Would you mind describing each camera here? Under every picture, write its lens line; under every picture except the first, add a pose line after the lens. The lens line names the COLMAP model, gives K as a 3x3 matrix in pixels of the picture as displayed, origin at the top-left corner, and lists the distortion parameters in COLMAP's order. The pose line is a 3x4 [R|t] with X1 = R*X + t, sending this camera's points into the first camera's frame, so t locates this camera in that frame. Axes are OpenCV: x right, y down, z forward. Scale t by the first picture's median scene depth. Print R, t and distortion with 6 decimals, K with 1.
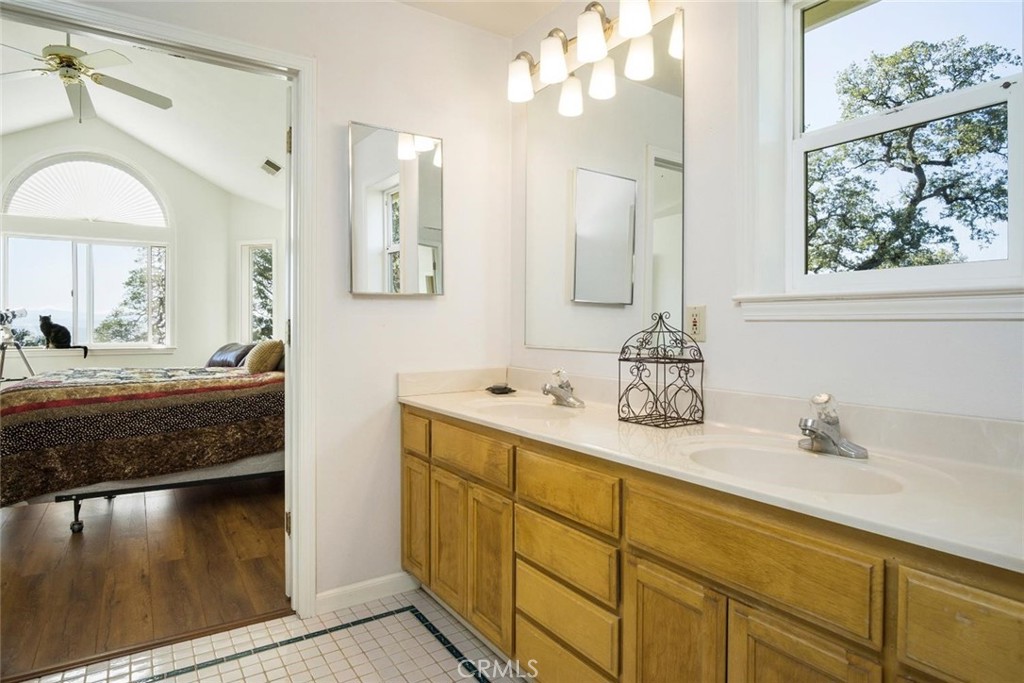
lens RADIAL K [[594.6, 0, 509.9], [0, 594.6, 328.9], [0, 0, 1]] dist [-0.003617, 0.000993]
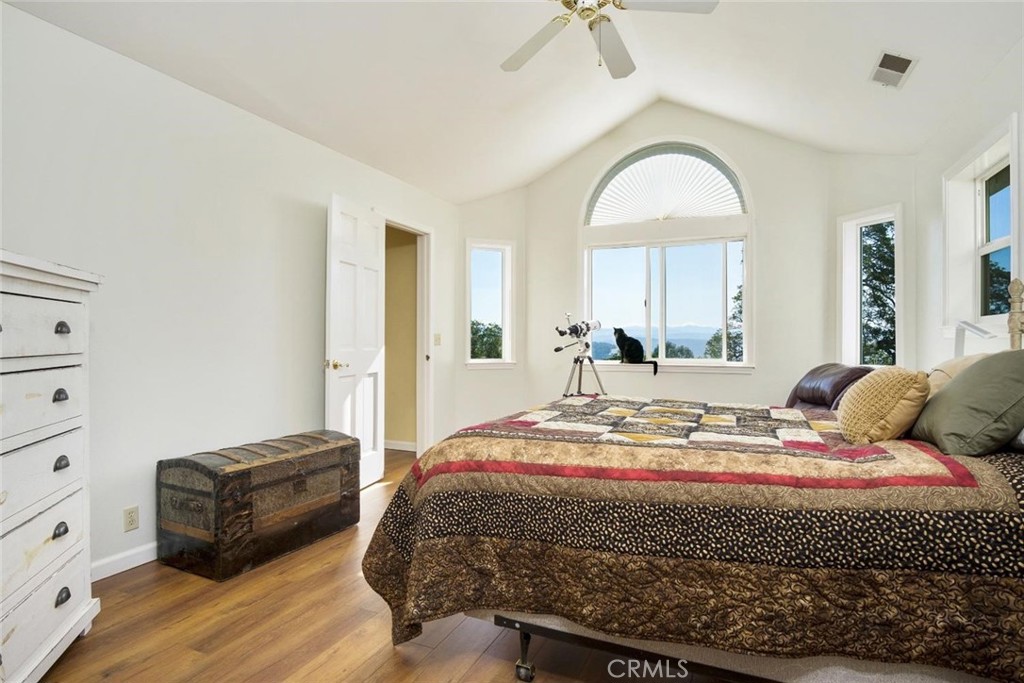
lens RADIAL K [[521.4, 0, 512.0], [0, 521.4, 341.5], [0, 0, 1]] dist [-0.021788, 0.000606]
pose [[0.527755, 0.004115, -0.849387, -0.184878], [-0.003129, 0.999991, 0.002900, -0.002890], [0.849391, 0.001127, 0.527763, 0.451147]]
